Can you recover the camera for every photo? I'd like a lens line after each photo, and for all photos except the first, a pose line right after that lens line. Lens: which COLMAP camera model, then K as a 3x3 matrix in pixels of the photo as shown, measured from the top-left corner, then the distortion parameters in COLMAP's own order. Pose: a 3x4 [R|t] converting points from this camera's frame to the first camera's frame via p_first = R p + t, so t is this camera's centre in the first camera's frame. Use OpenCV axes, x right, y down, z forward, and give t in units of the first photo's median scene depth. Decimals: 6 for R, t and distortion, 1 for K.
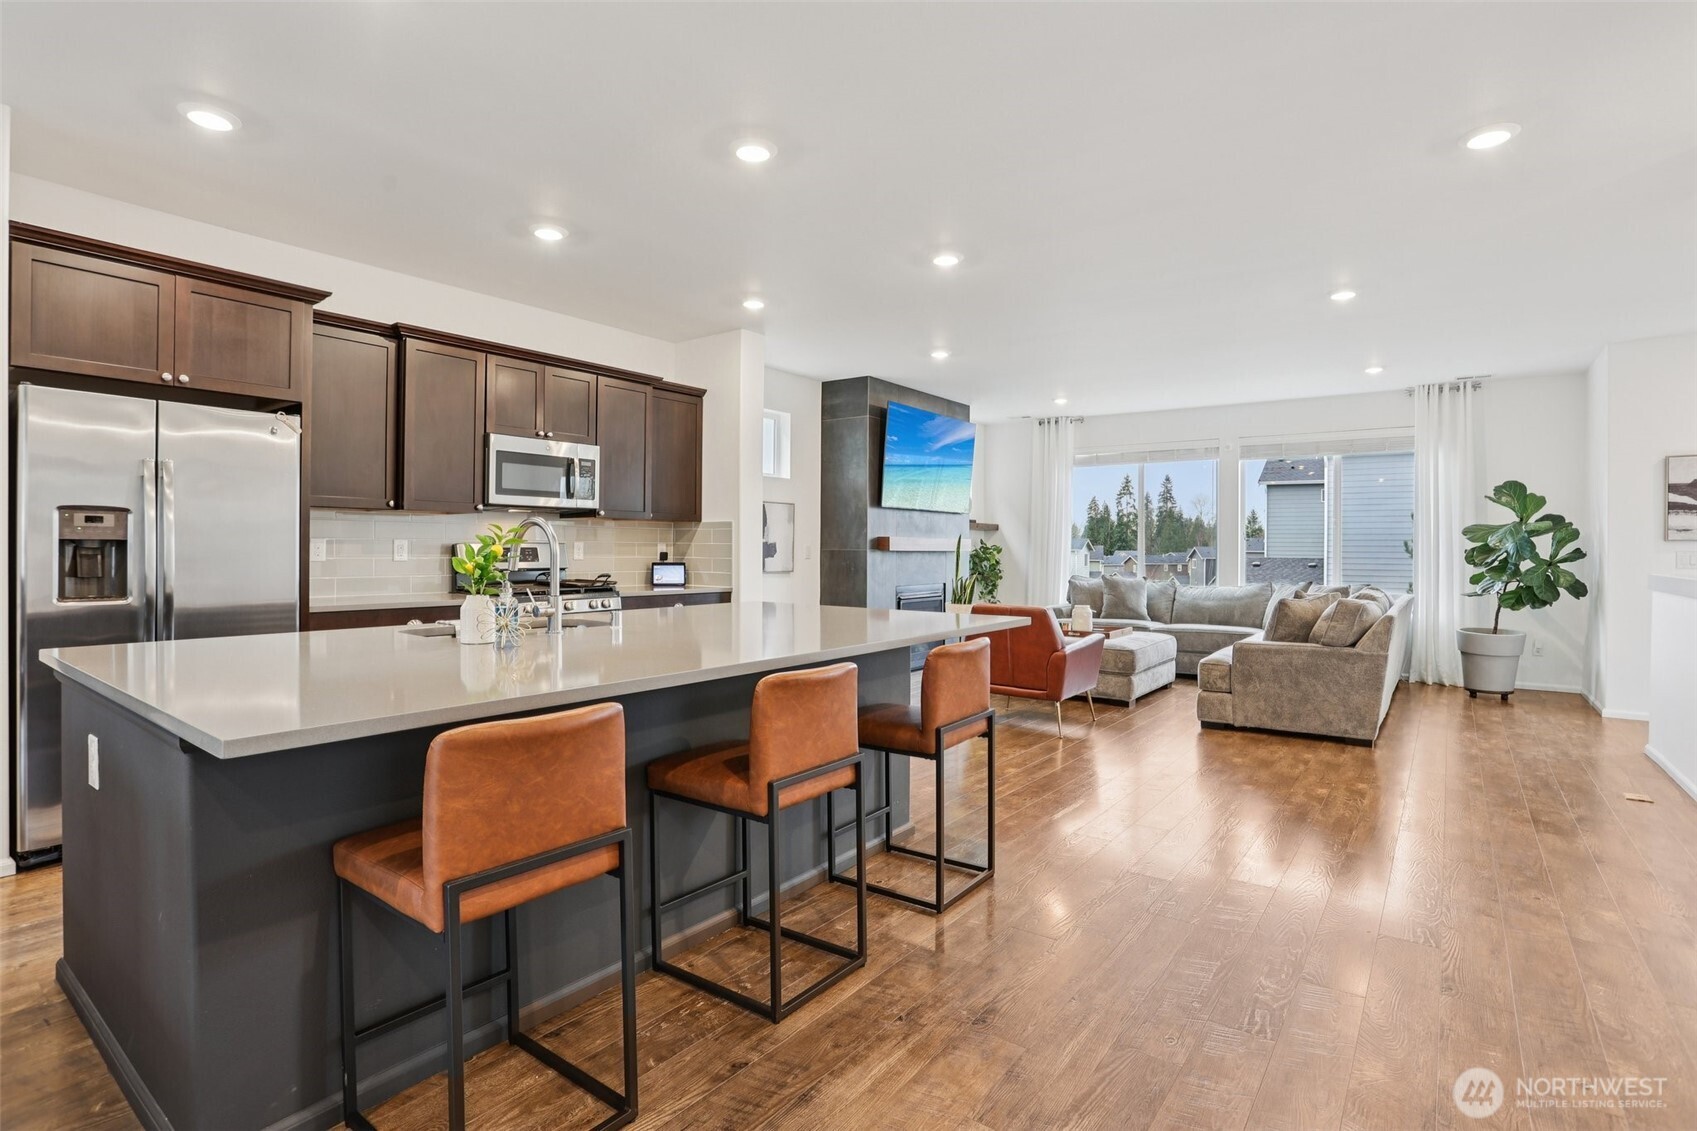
lens RADIAL K [[827.8, 0, 843.9], [0, 827.8, 550.2], [0, 0, 1]] dist [-0.060957, 0.026549]
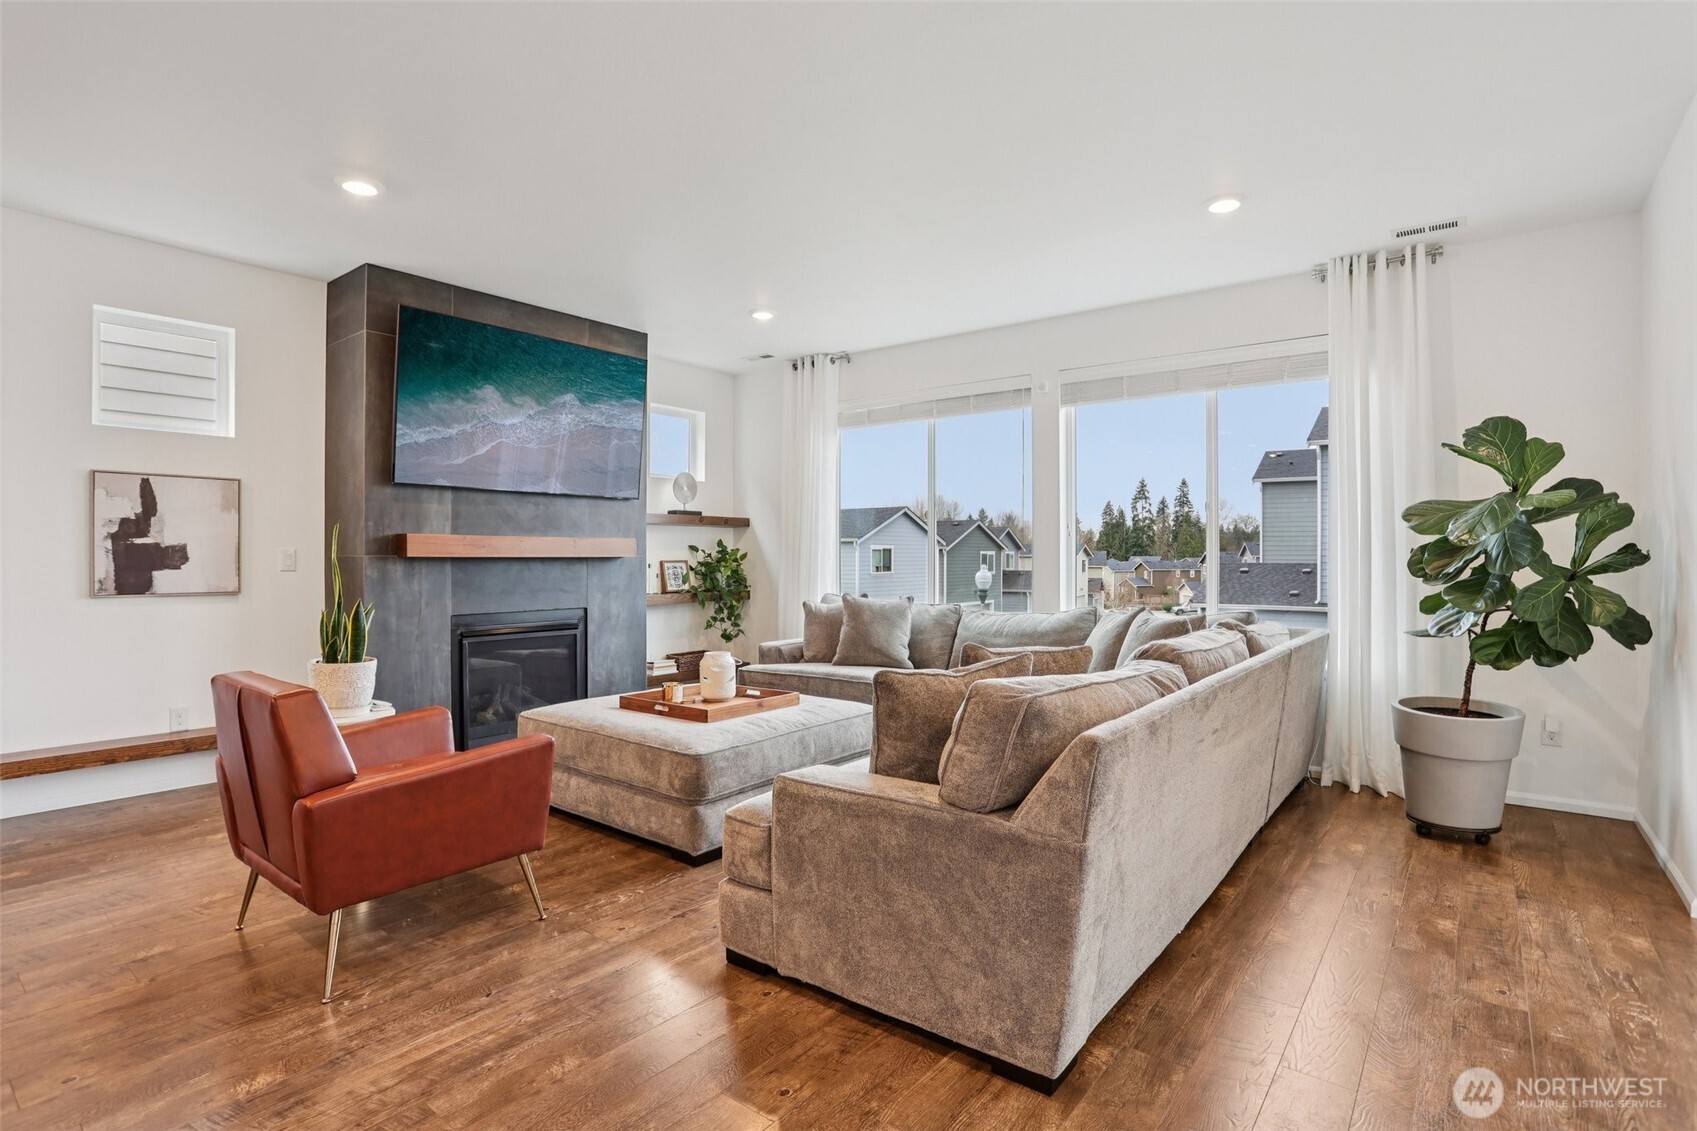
lens RADIAL K [[827.4, 0, 839.9], [0, 827.4, 556.3], [0, 0, 1]] dist [-0.068701, 0.028513]
pose [[0.999590, -0.005696, -0.028053, 0.428429], [0.005656, 0.999983, -0.001514, 0.002929], [0.028062, 0.001355, 0.999605, 0.480347]]
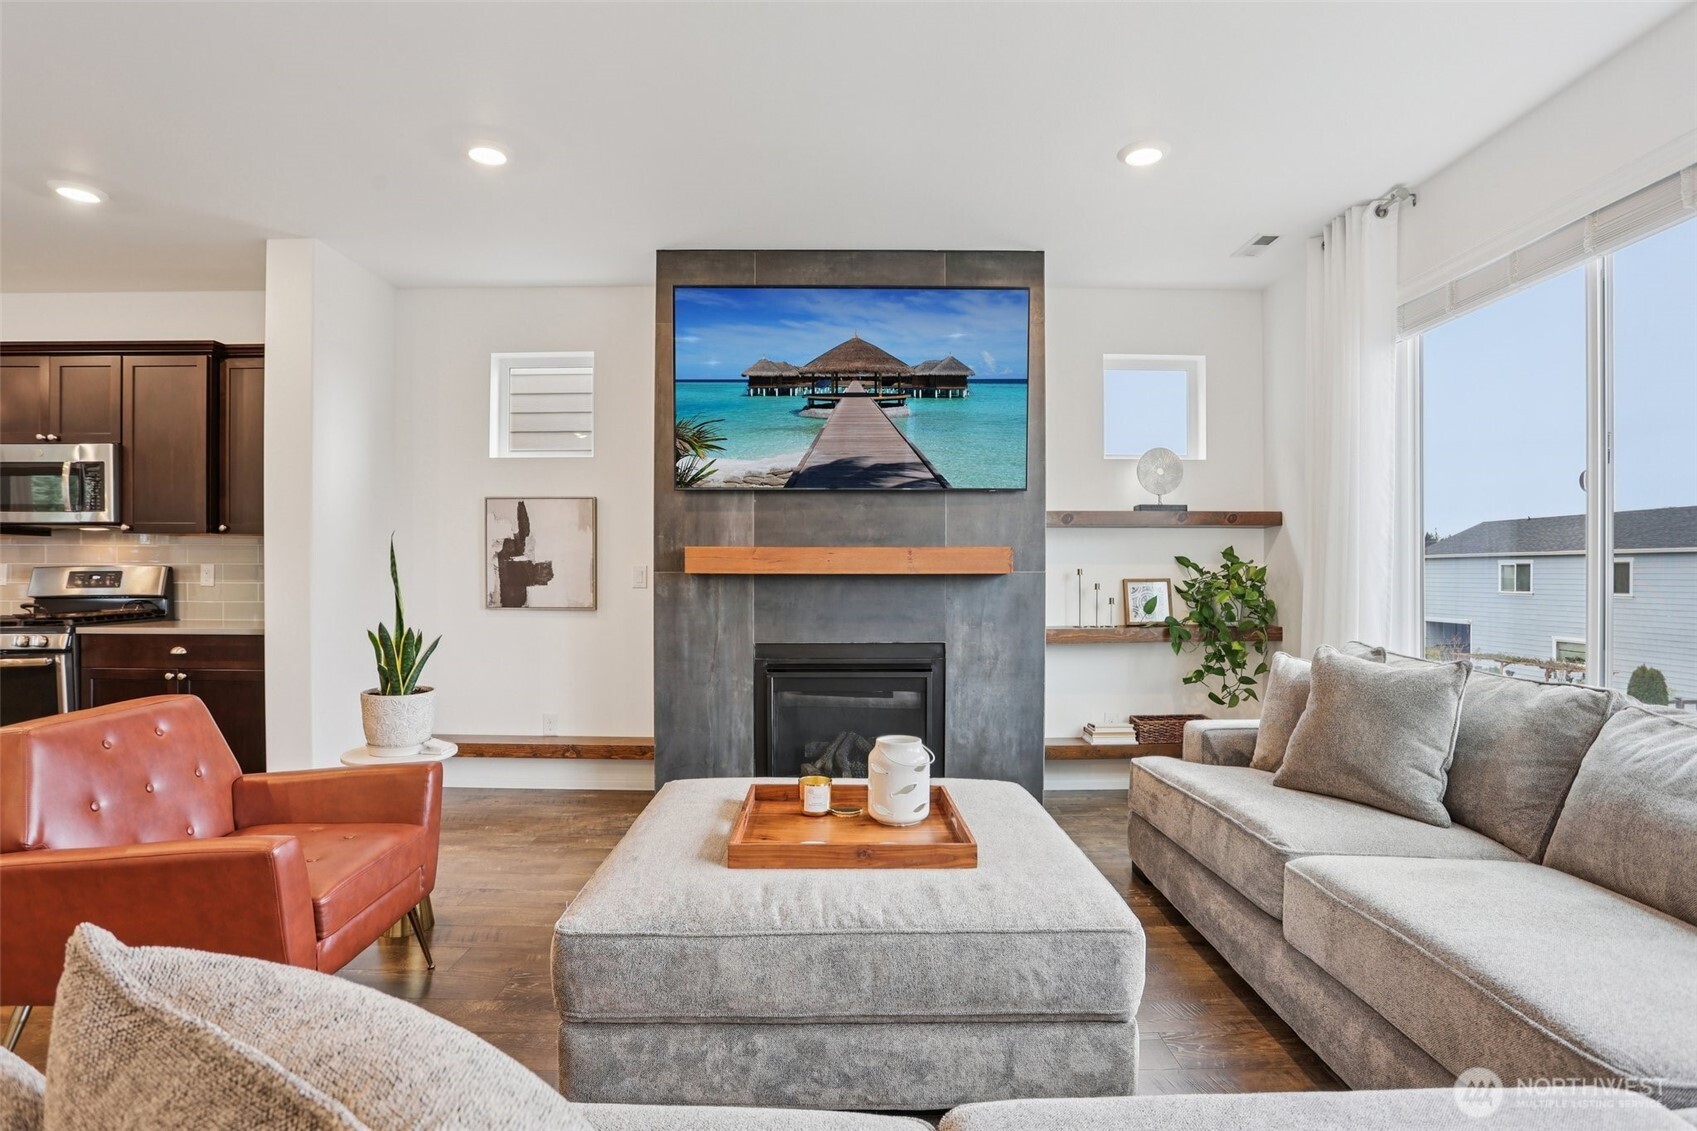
lens RADIAL K [[822.0, 0, 848.5], [0, 822.0, 565.5], [0, 0, 1]] dist [-0.046642, 0.000648]
pose [[0.608545, -0.012976, -0.793413, 0.584802], [0.002751, 0.999895, -0.014243, 0.003306], [0.793515, 0.006485, 0.608517, 0.864930]]
